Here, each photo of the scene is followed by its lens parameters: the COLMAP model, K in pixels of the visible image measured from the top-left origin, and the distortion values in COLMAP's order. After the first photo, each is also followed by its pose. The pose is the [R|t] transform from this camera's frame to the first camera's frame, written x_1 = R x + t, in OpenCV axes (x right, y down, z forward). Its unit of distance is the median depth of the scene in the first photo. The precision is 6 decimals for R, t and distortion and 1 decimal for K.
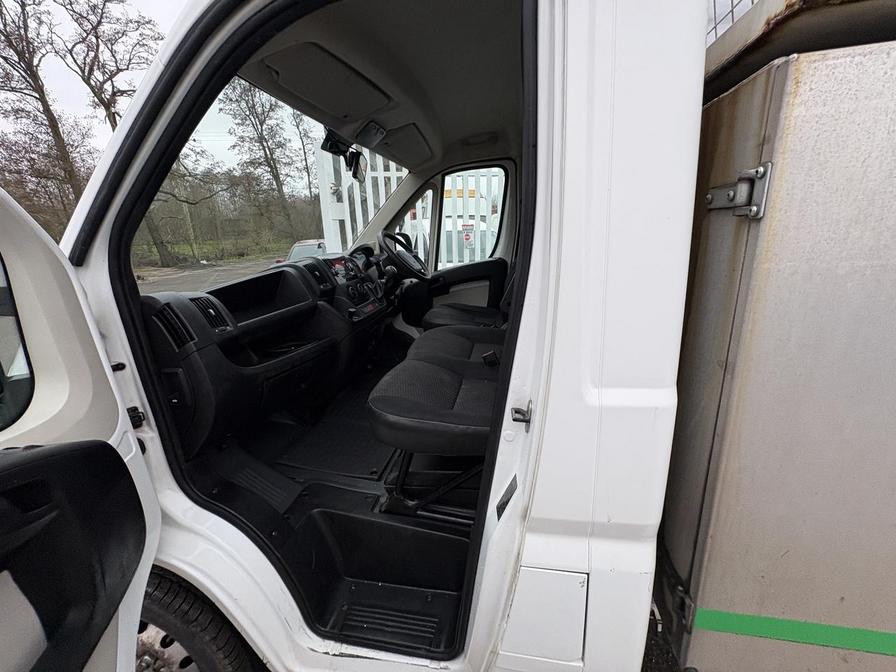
lens RADIAL K [[355.5, 0, 448.0], [0, 355.5, 336.0], [0, 0, 1]] dist [-0.001079, 0.000216]
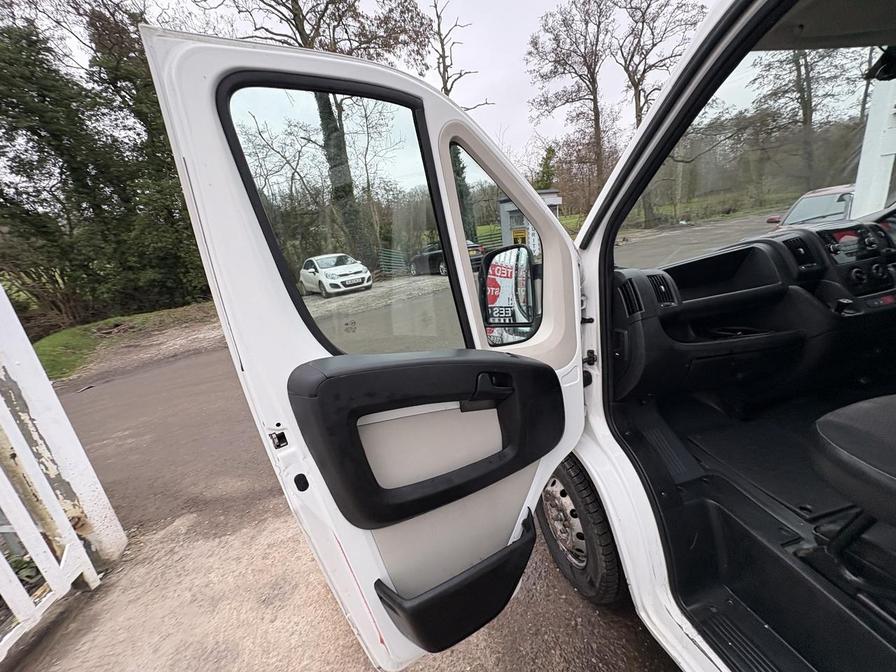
lens RADIAL K [[356.7, 0, 448.0], [0, 356.7, 336.0], [0, 0, 1]] dist [-0.001156, -0.000129]
pose [[0.403393, 0.237301, -0.883721, 0.022619], [-0.140669, 0.970389, 0.196362, -0.009955], [0.904149, 0.045101, 0.424829, -0.022000]]
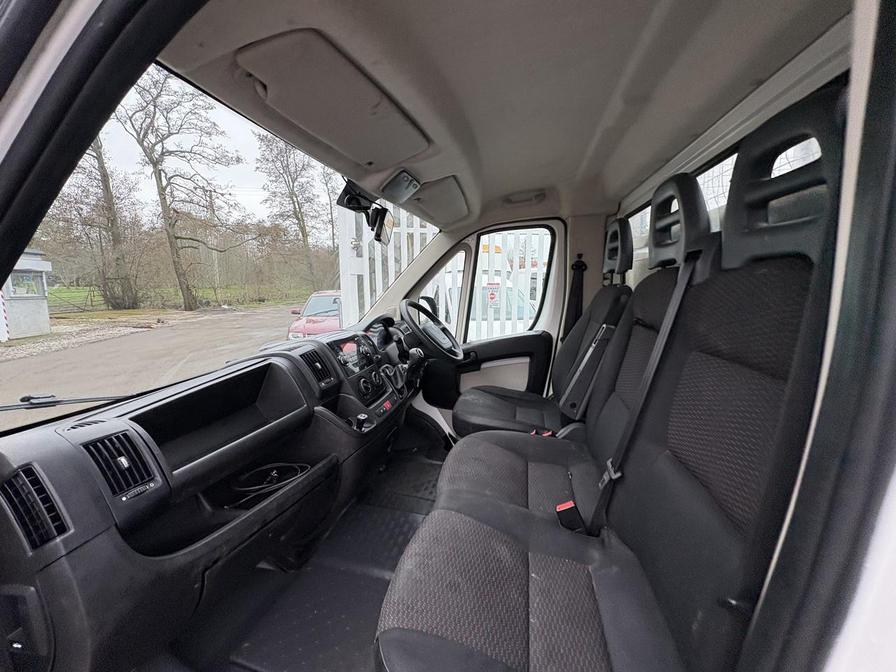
lens RADIAL K [[356.7, 0, 448.0], [0, 356.7, 336.0], [0, 0, 1]] dist [-0.001156, -0.000129]
pose [[0.998820, 0.029771, -0.038376, -0.023334], [-0.034653, 0.990435, -0.133556, -0.044974], [0.034033, 0.134728, 0.990298, 0.085262]]
